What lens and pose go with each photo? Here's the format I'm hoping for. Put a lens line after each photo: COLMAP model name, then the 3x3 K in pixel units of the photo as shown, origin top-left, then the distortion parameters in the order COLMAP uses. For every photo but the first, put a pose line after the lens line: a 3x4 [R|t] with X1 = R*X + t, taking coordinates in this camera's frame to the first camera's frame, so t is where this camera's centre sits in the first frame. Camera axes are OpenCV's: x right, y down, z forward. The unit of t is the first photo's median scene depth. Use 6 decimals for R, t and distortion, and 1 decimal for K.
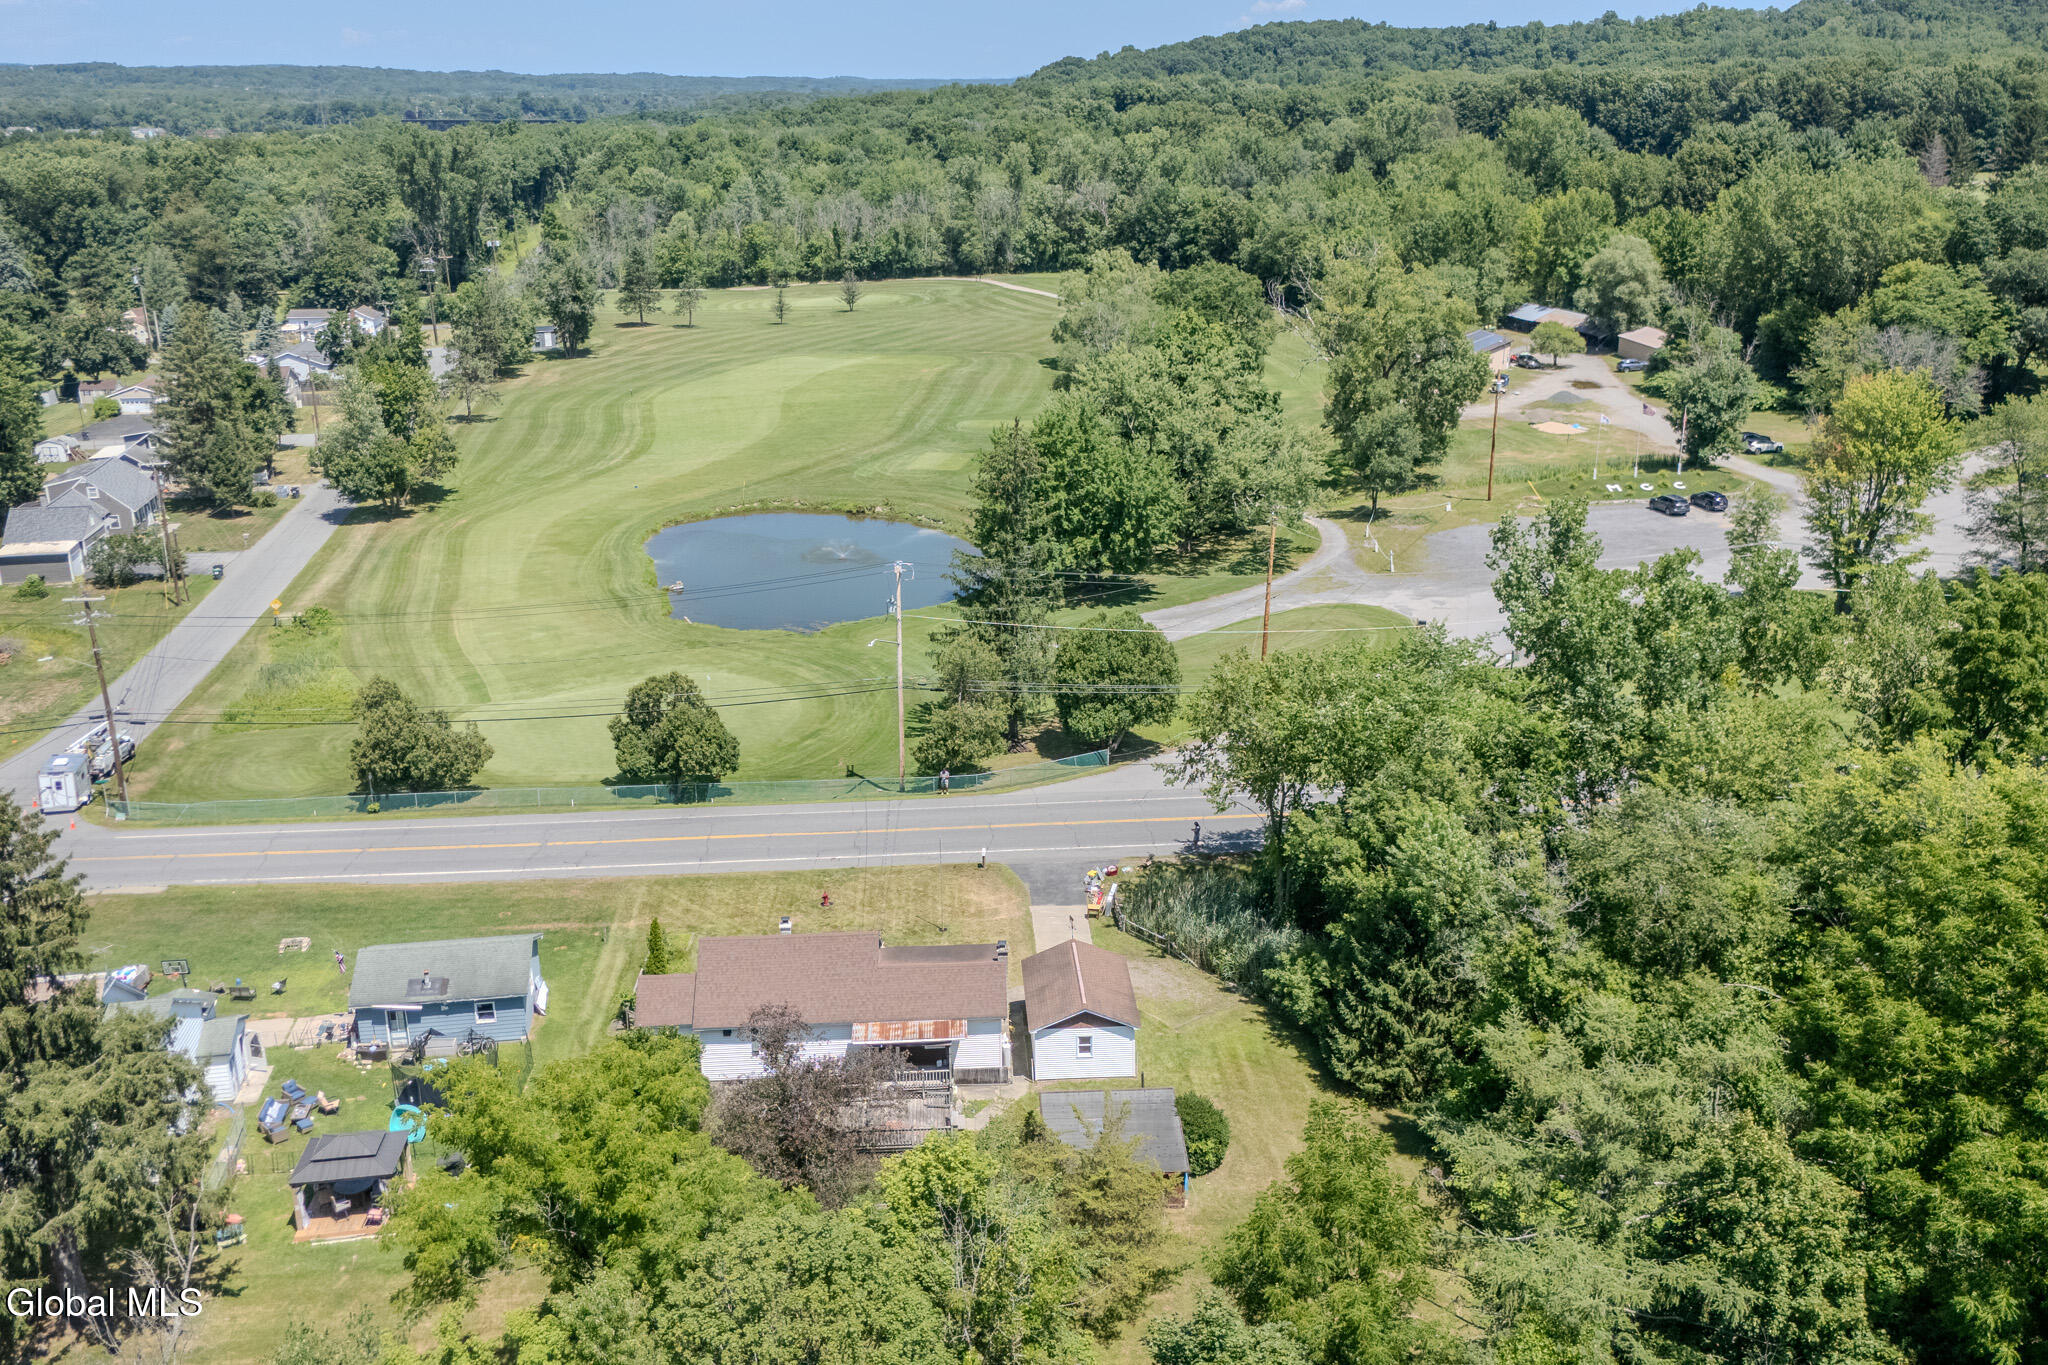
lens RADIAL K [[1760.9, 0, 1024.0], [0, 1760.9, 682.5], [0, 0, 1]] dist [0.063764, -0.064016]
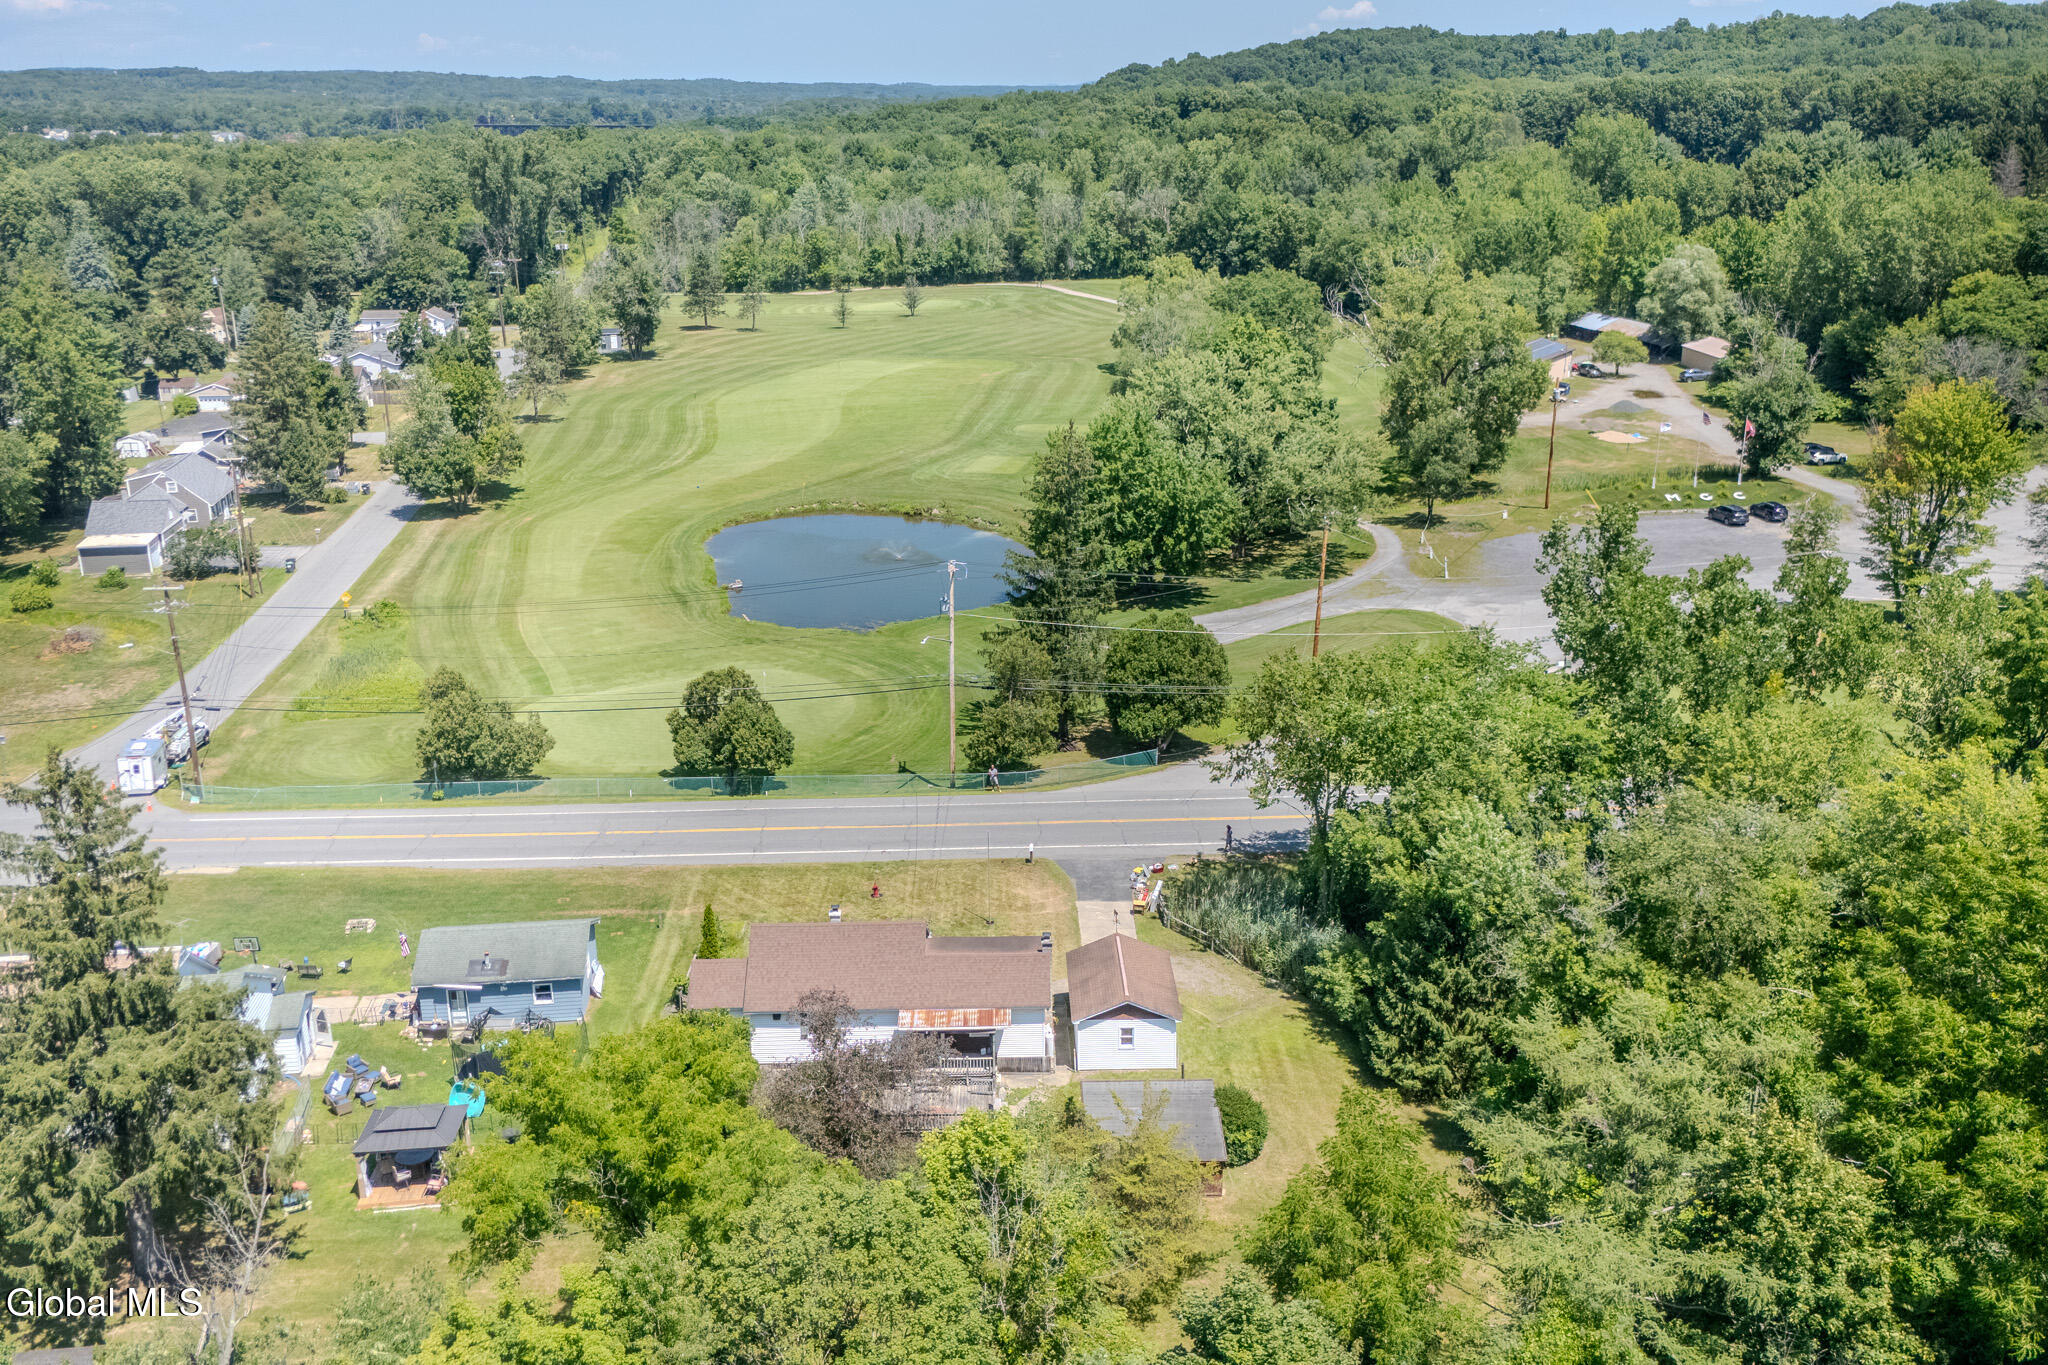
lens RADIAL K [[1760.9, 0, 1024.0], [0, 1760.9, 682.5], [0, 0, 1]] dist [0.063764, -0.064016]
pose [[0.999389, 0.013790, -0.032121, 0.003613], [-0.013900, 0.999898, -0.003202, 0.004157], [0.032073, 0.003646, 0.999479, -0.012369]]
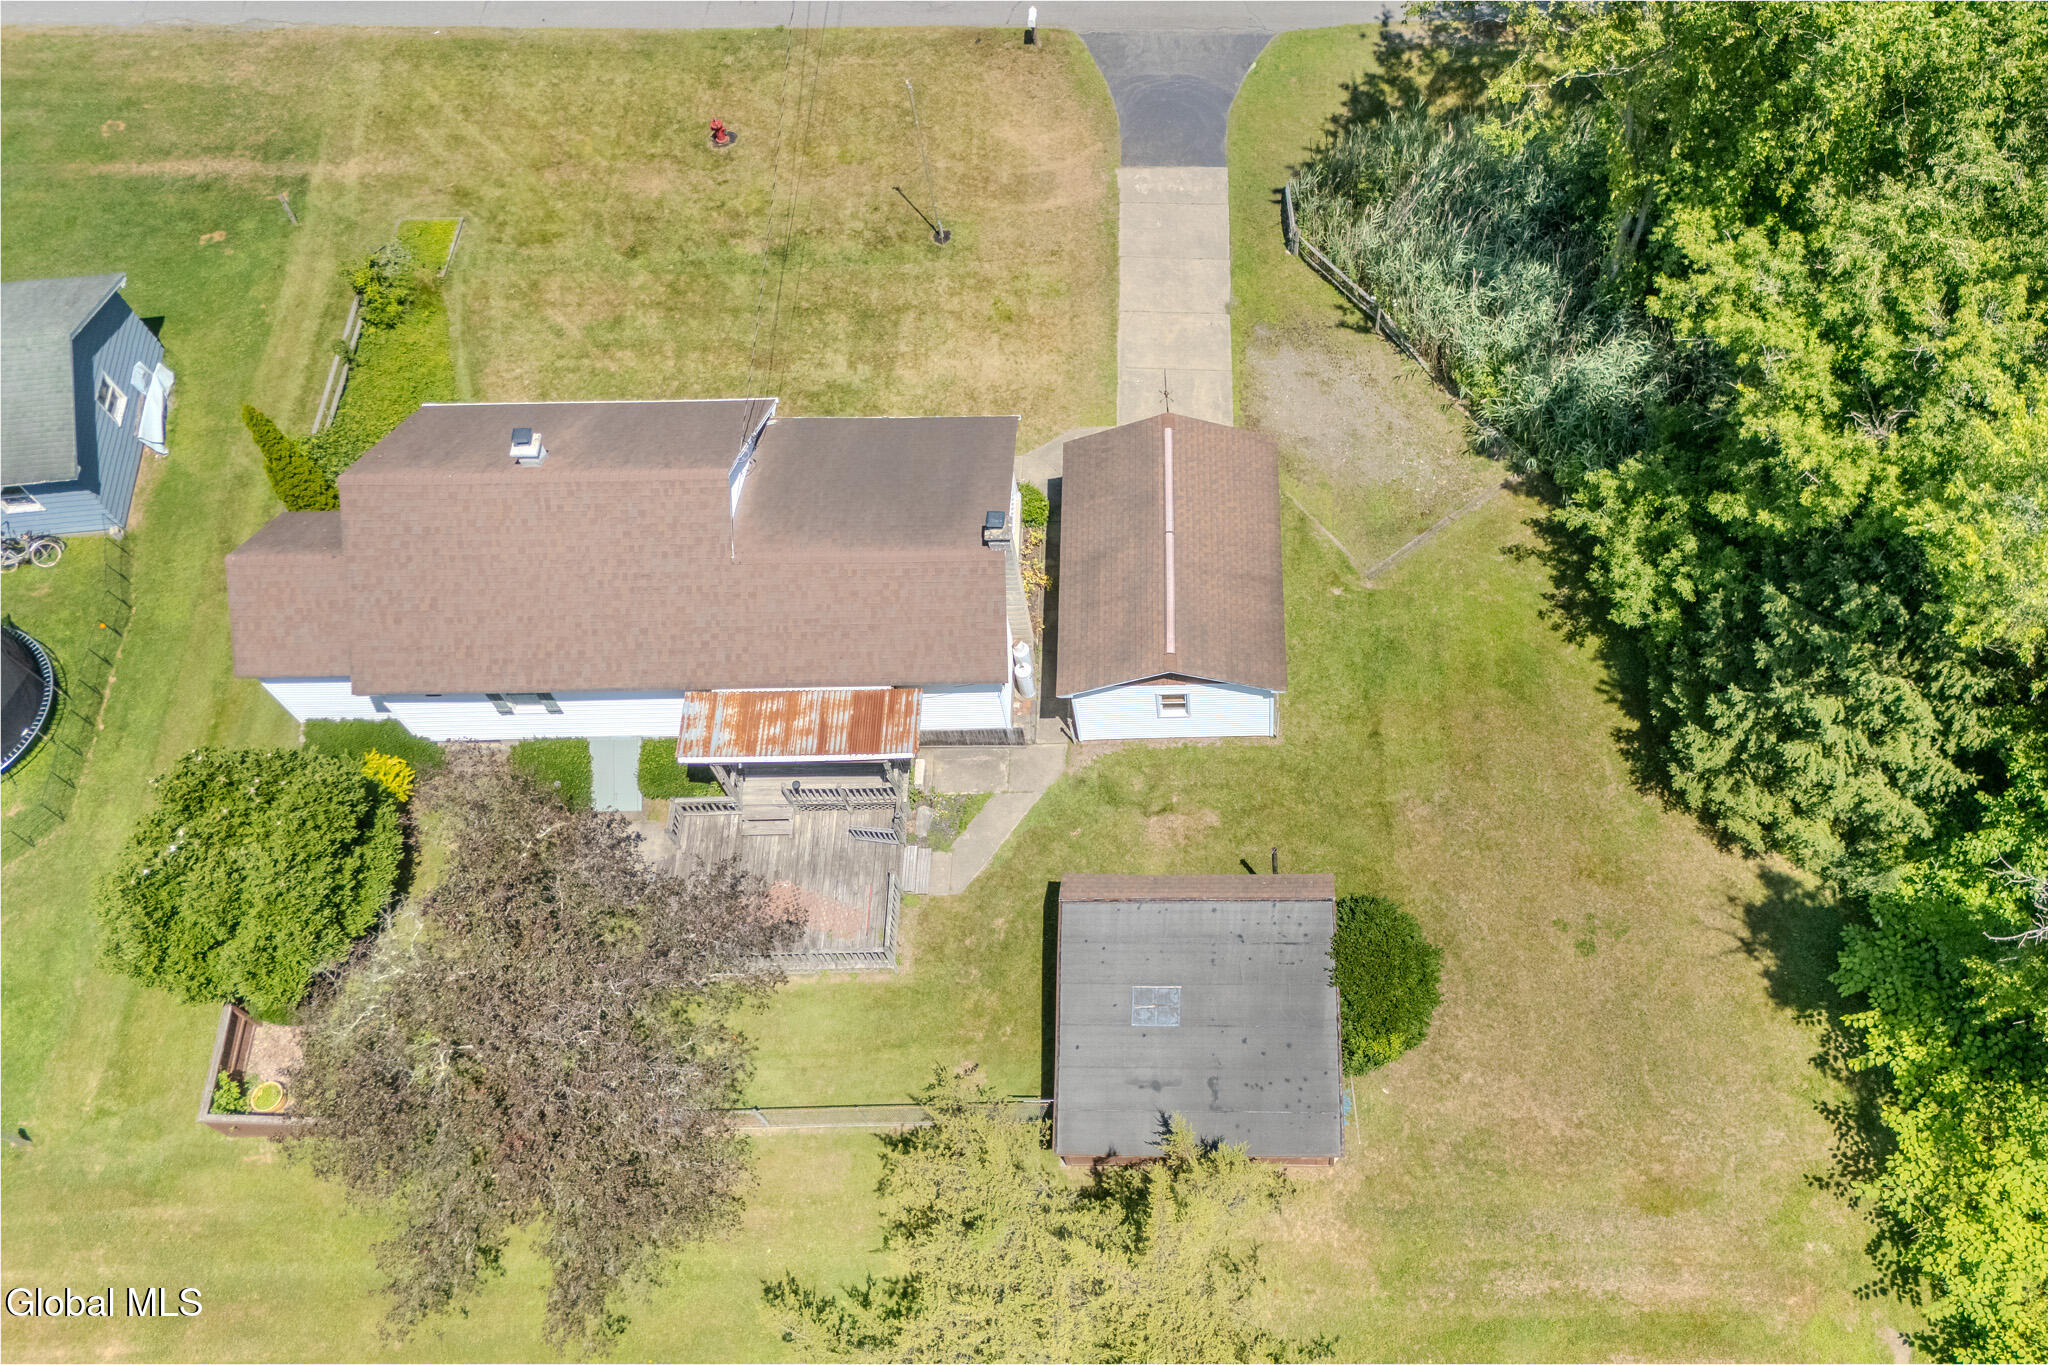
lens RADIAL K [[1760.9, 0, 1024.0], [0, 1760.9, 682.5], [0, 0, 1]] dist [0.063764, -0.064016]
pose [[0.994864, 0.080685, -0.061118, 0.016202], [-0.018693, 0.739878, 0.672481, -0.089957], [0.099479, -0.667885, 0.737586, 0.445580]]
